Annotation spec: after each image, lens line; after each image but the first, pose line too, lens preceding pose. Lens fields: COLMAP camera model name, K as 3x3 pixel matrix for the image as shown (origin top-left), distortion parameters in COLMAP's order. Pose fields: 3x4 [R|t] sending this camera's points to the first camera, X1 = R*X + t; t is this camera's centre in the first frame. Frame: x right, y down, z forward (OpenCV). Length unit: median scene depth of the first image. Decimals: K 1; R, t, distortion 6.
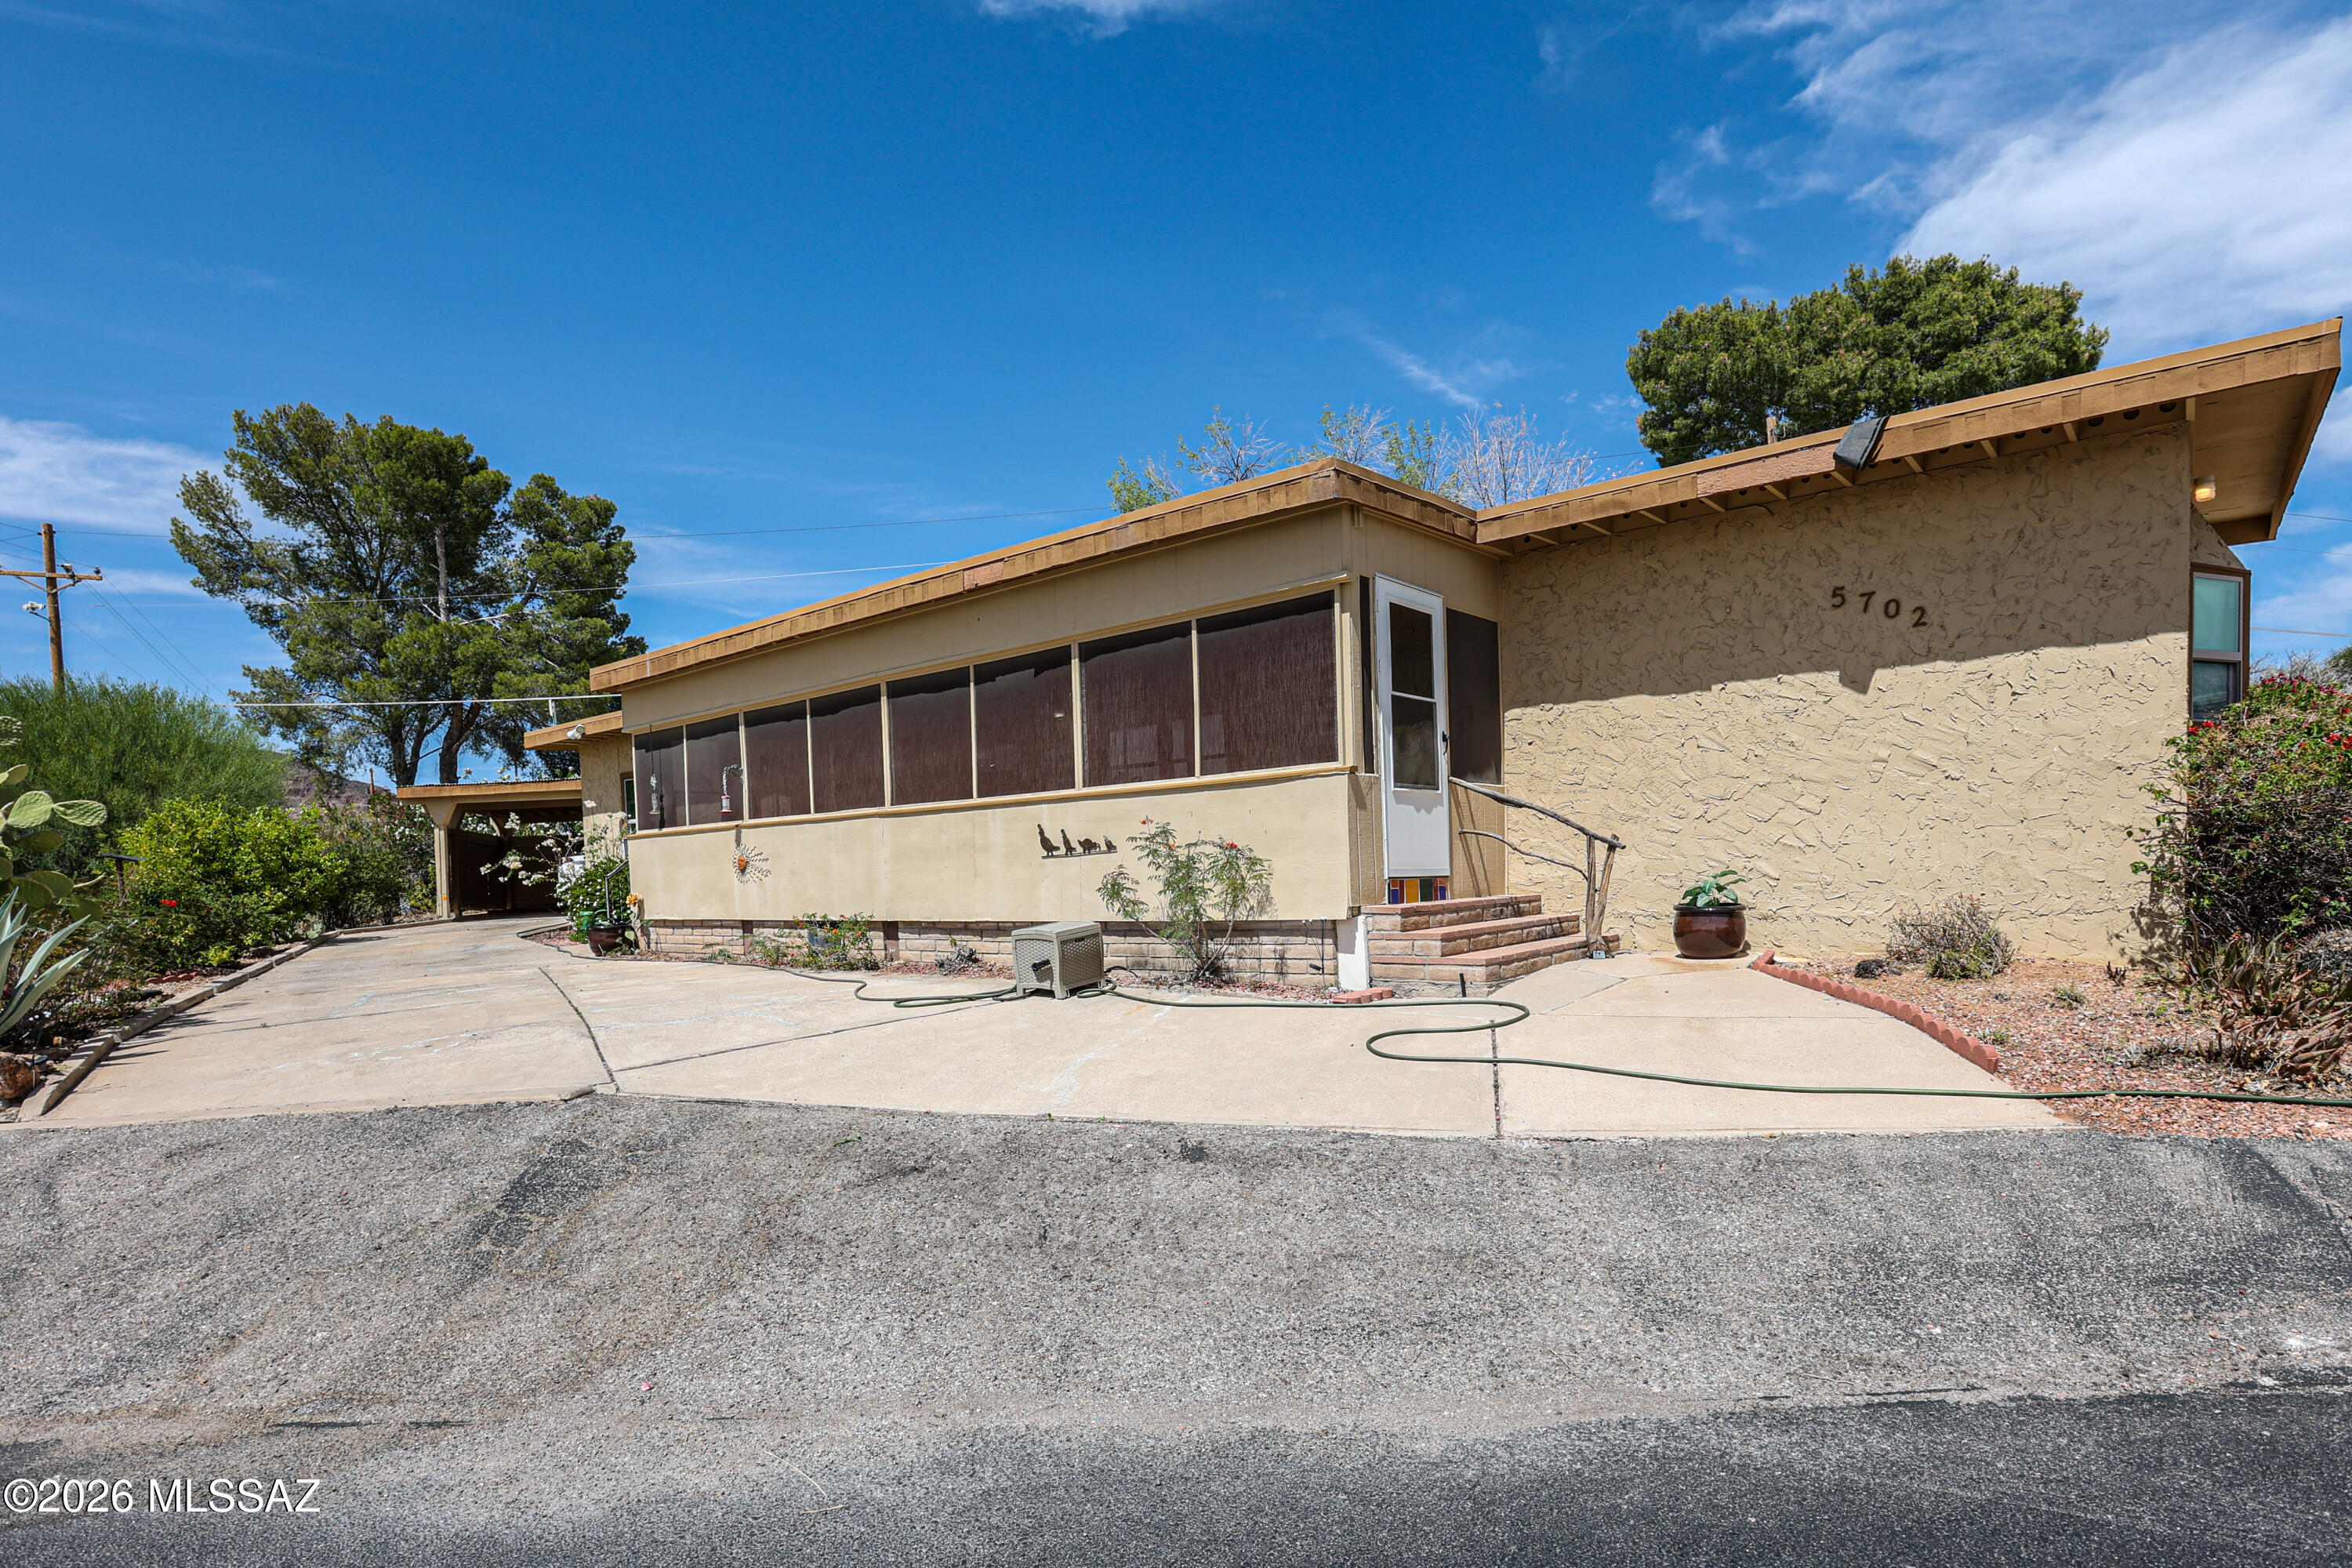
lens RADIAL K [[1180.1, 0, 1170.7], [0, 1180.1, 937.5], [0, 0, 1]] dist [-0.003175, -0.008766]
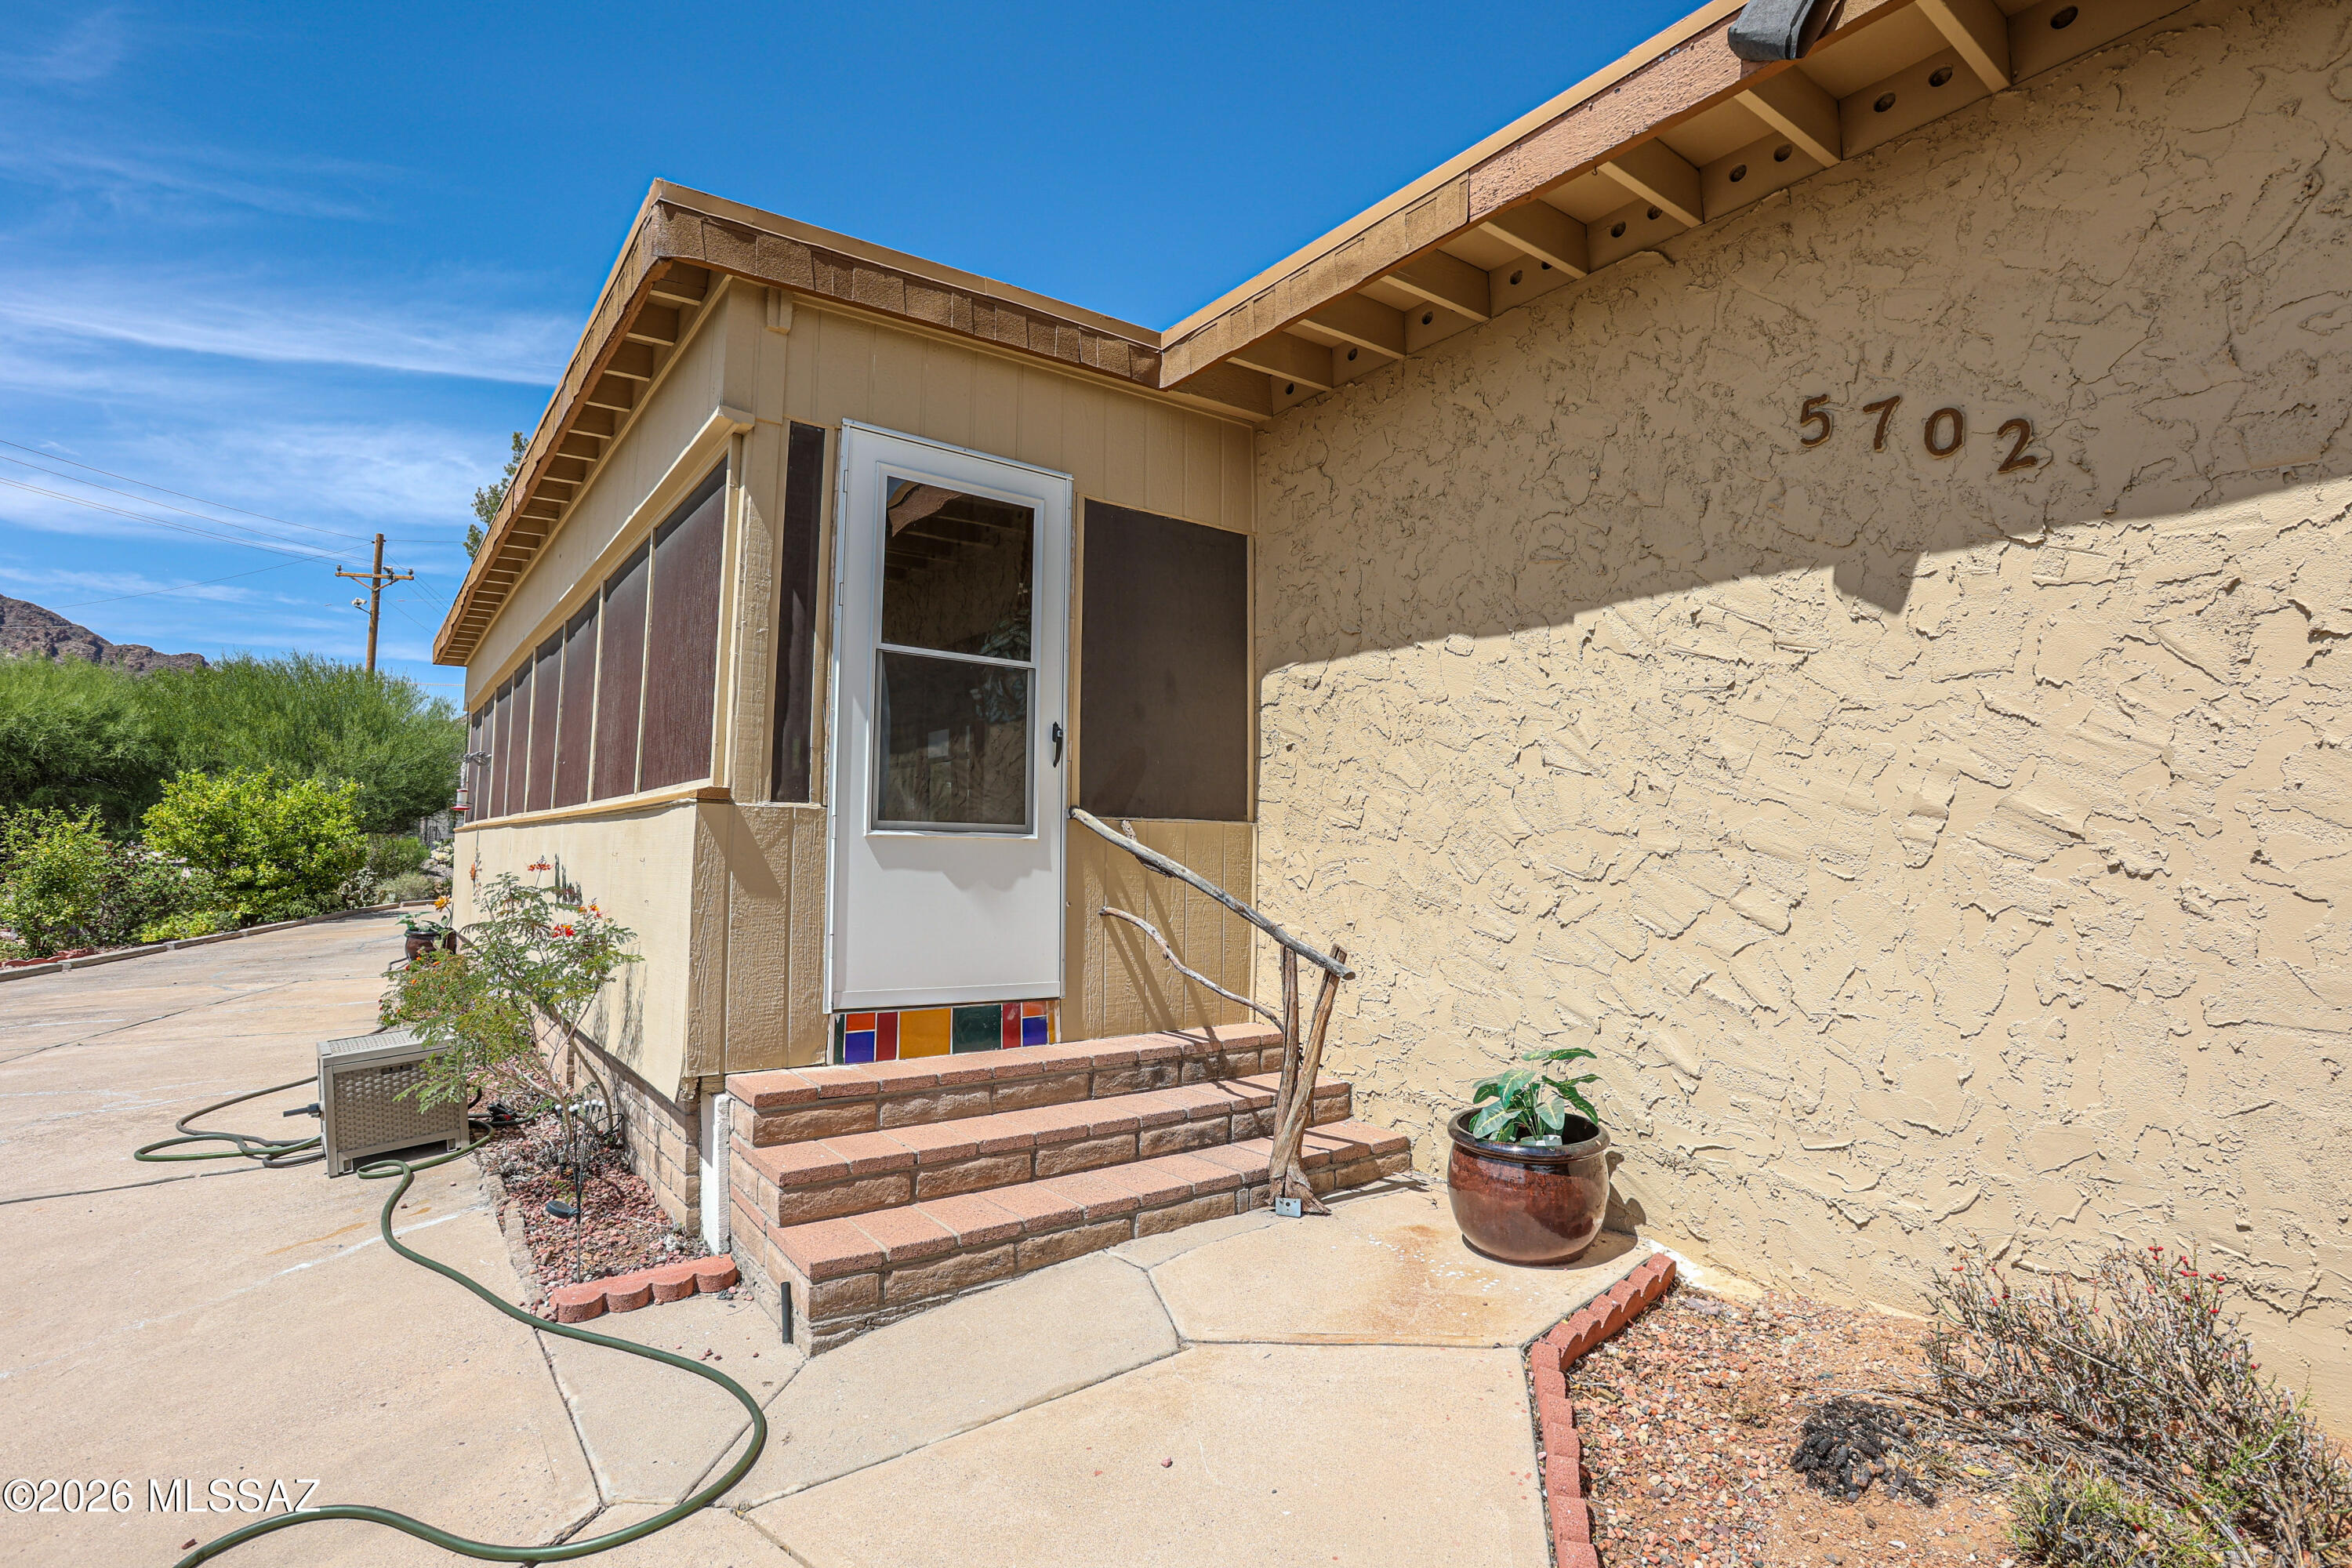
lens RADIAL K [[1107.9, 0, 1176.0], [0, 1107.9, 784.0], [0, 0, 1]] dist [-0.028640, 0.009064]
pose [[0.973176, 0.028718, -0.228263, 0.423107], [-0.055005, 0.992447, -0.109647, -0.101616], [0.223390, 0.119262, 0.967406, 0.566424]]
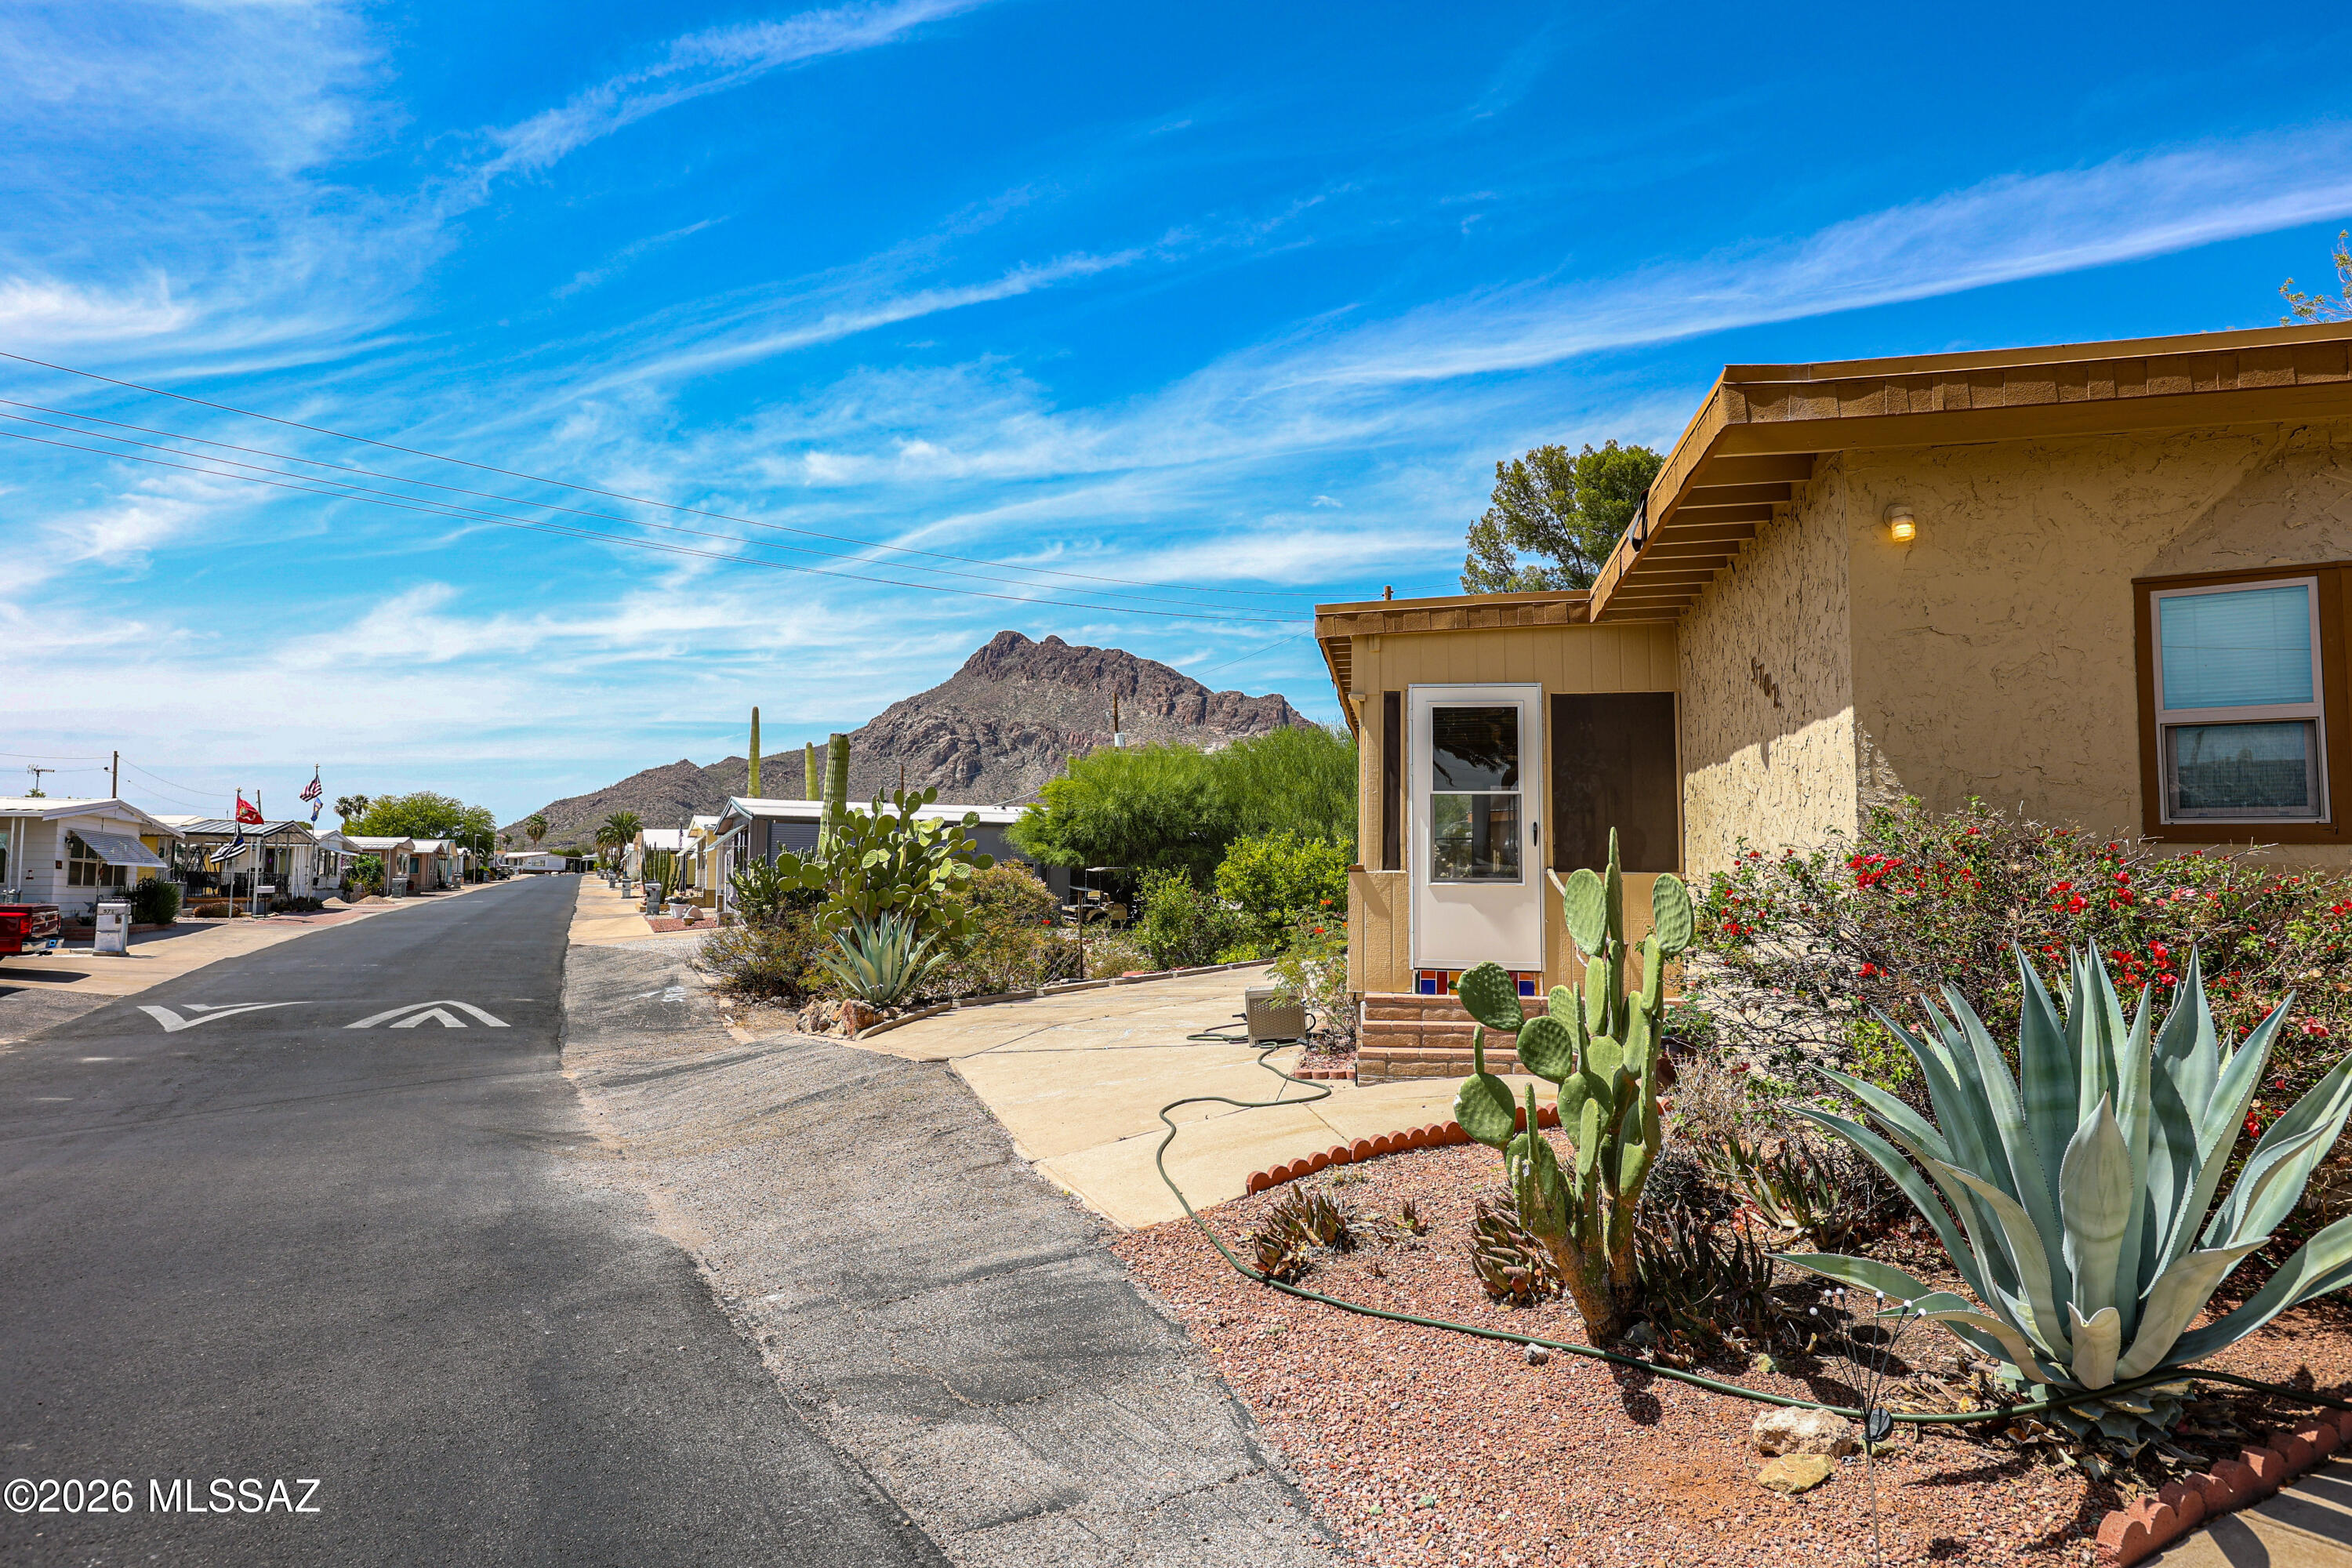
lens RADIAL K [[1518.7, 0, 1176.0], [0, 1518.7, 784.0], [0, 0, 1]] dist [-0.057353, 0.078992]
pose [[0.511867, -0.023324, -0.858748, 1.224139], [-0.071683, 0.994986, -0.069752, -0.104204], [0.856069, 0.097261, 0.507628, 0.118484]]
